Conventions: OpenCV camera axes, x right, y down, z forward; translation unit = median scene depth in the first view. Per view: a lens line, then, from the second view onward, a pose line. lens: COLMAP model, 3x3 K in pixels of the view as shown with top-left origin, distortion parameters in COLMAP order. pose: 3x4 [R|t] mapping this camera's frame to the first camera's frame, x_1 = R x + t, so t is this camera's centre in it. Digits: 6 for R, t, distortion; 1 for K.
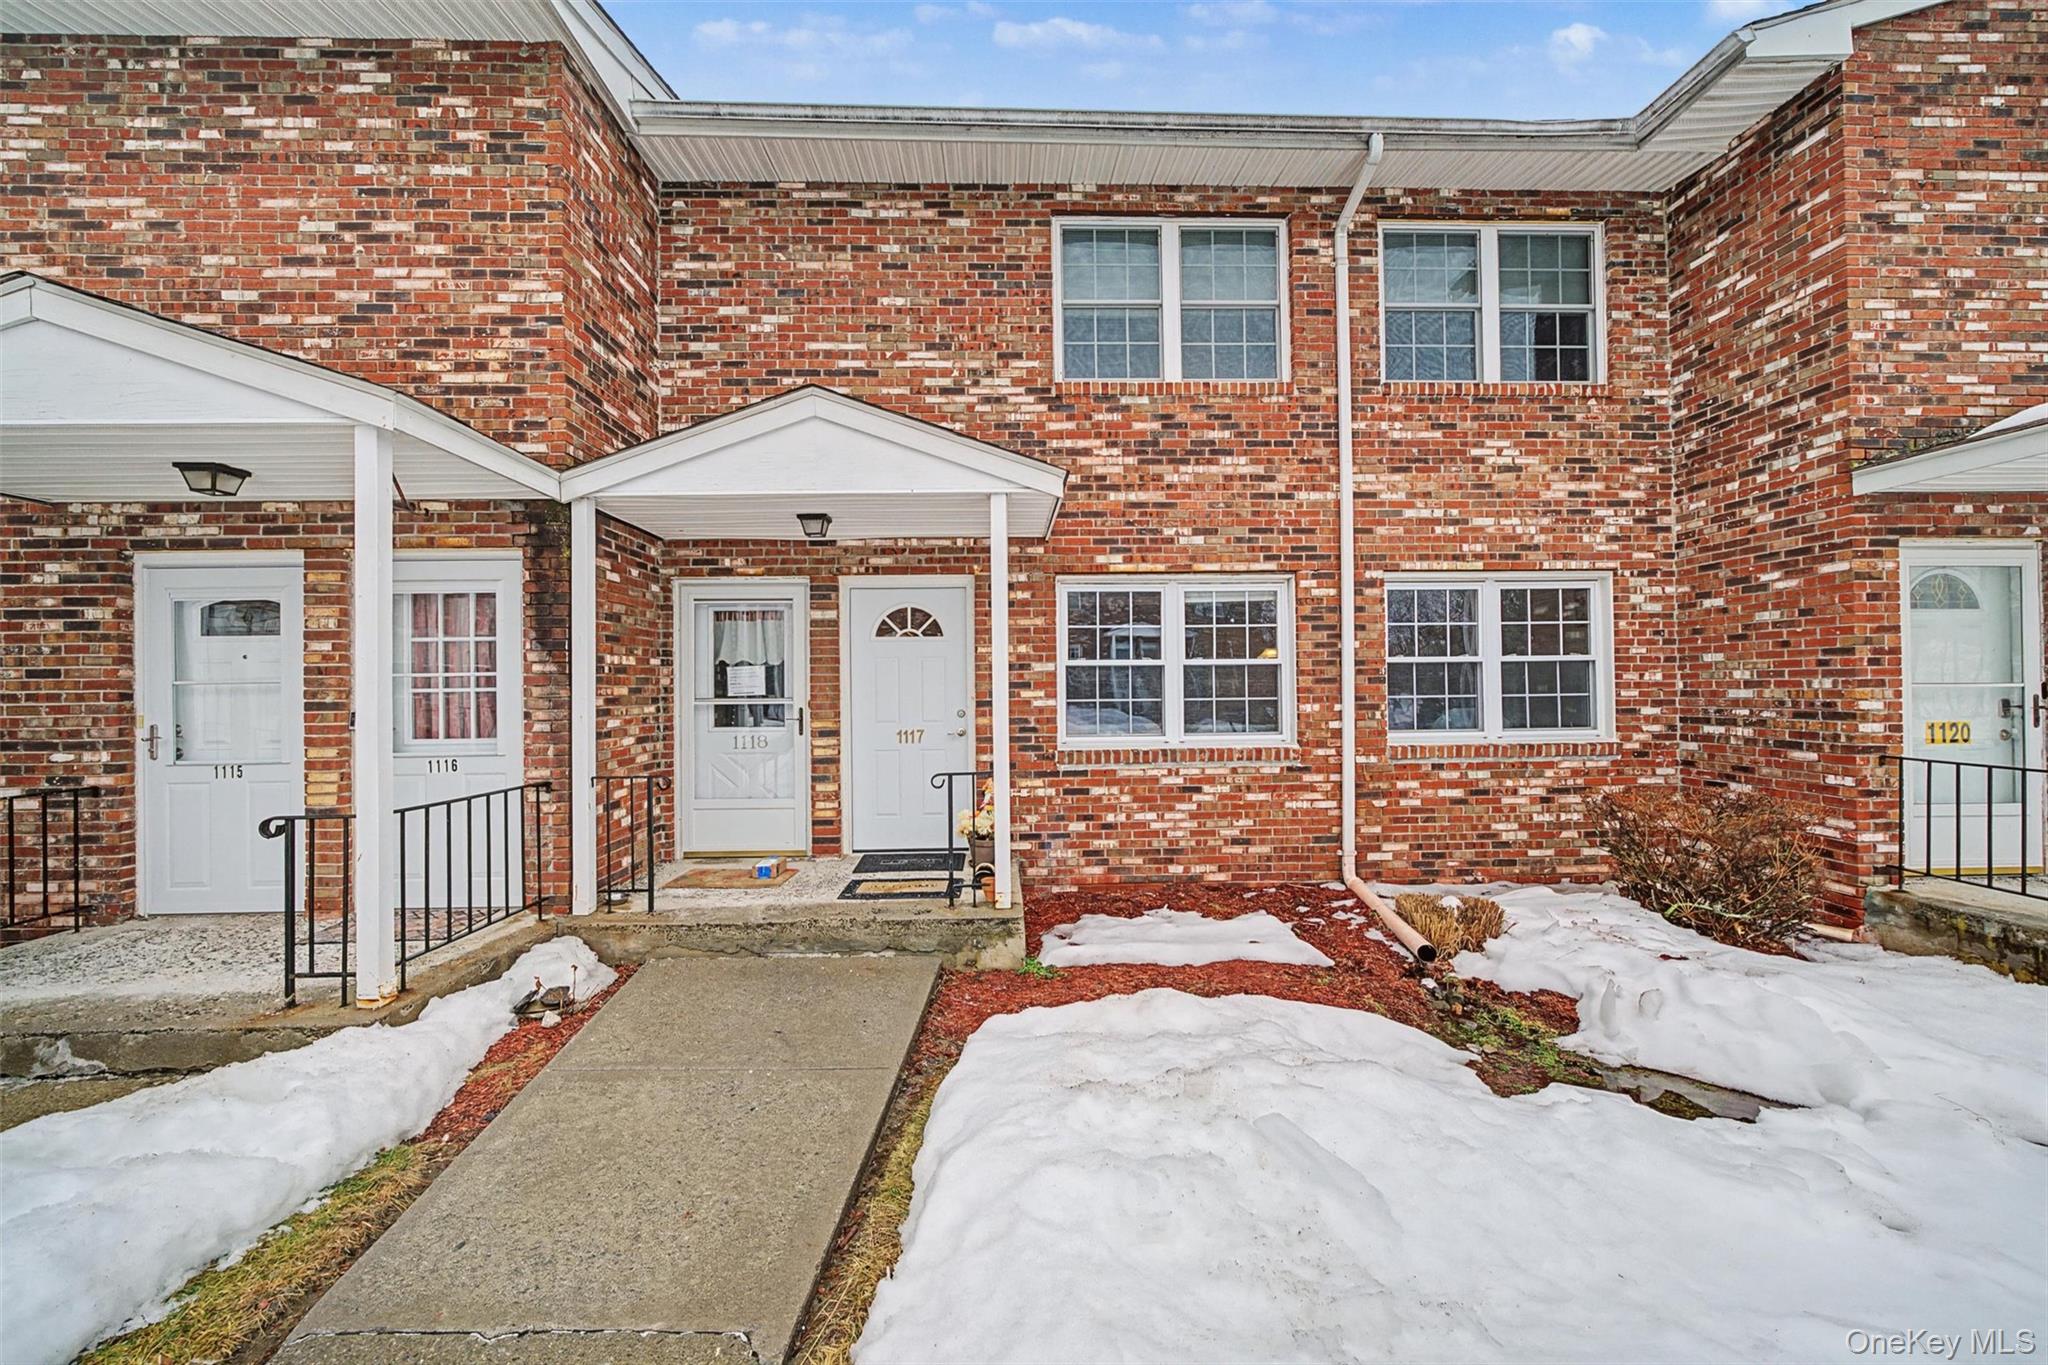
lens RADIAL K [[758.4, 0, 1022.8], [0, 758.4, 683.9], [0, 0, 1]] dist [-0.003608, -0.000033]
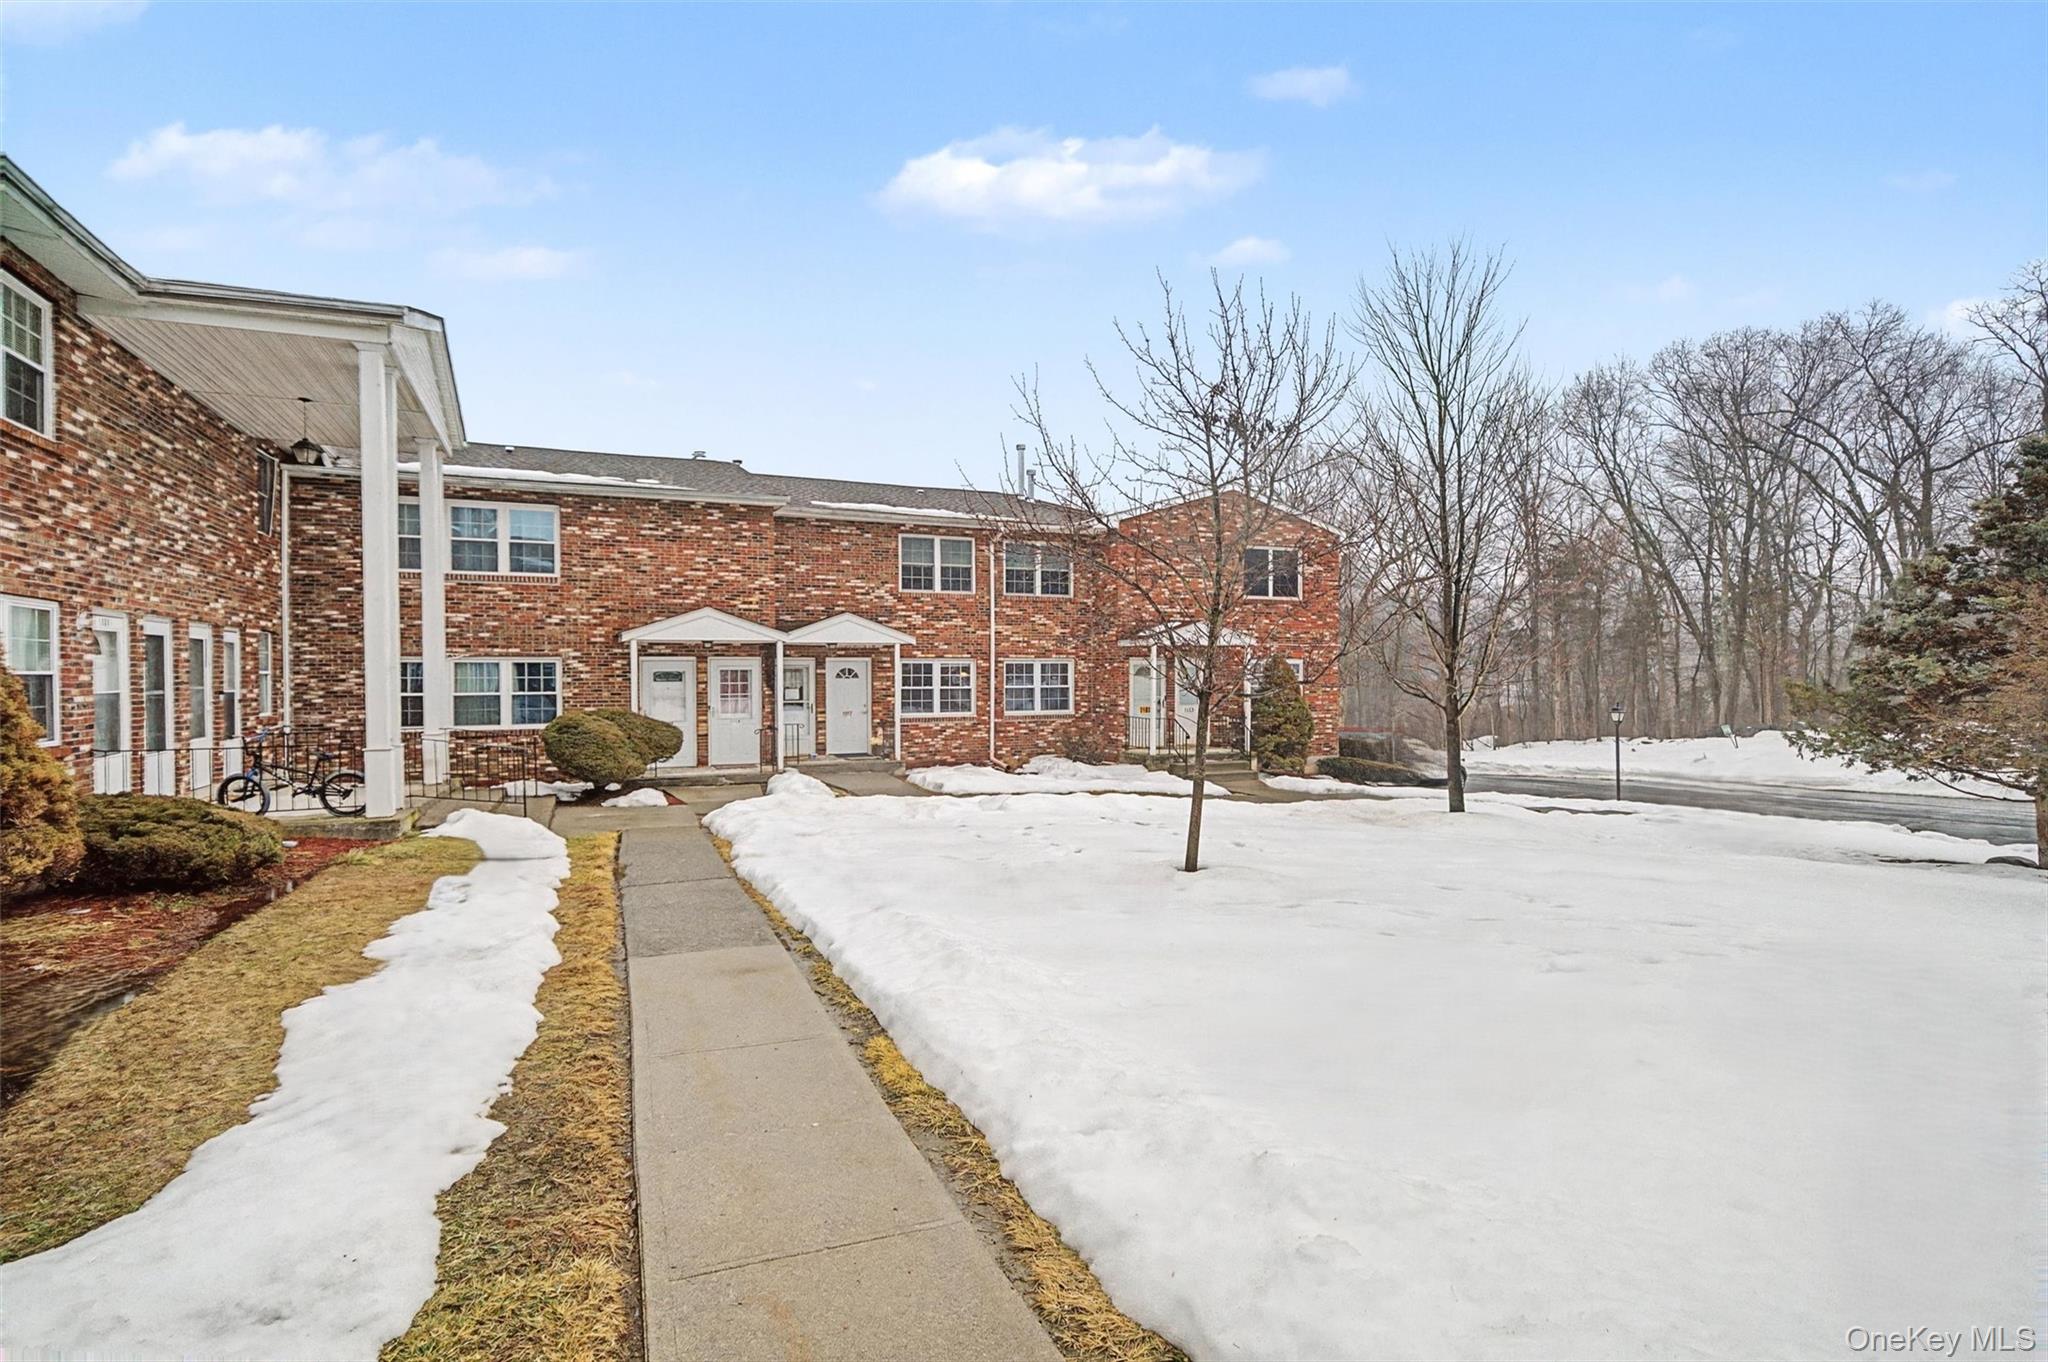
lens RADIAL K [[1139.1, 0, 1024.0], [0, 1139.1, 679.9], [0, 0, 1]] dist [-0.002447, -0.000846]
pose [[0.923378, 0.005029, 0.383859, -1.195195], [-0.010678, 0.999864, 0.012586, -0.119956], [-0.383744, -0.015720, 0.923306, -3.232694]]
